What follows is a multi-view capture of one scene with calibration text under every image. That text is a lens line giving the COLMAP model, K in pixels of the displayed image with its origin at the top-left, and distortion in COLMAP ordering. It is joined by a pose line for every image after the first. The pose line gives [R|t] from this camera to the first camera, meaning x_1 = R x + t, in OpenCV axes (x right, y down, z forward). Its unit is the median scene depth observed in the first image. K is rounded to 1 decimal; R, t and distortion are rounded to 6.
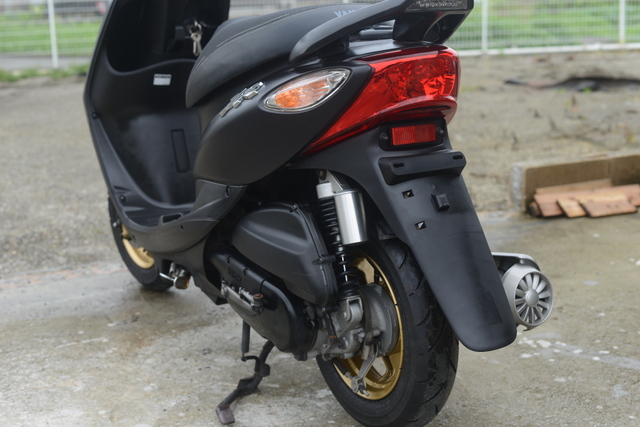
lens RADIAL K [[929.8, 0, 320.0], [0, 929.8, 213.5], [0, 0, 1]] dist [-0.094769, -0.029422]
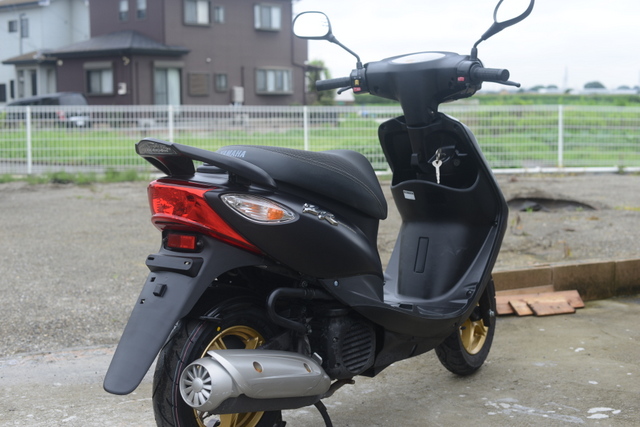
lens RADIAL K [[929.8, 0, 320.0], [0, 929.8, 213.5], [0, 0, 1]] dist [-0.094769, -0.029422]
pose [[0.997657, 0.029230, 0.061849, -0.062653], [-0.021544, 0.992360, -0.121479, 0.022765], [-0.064927, 0.119862, 0.990665, -0.177977]]
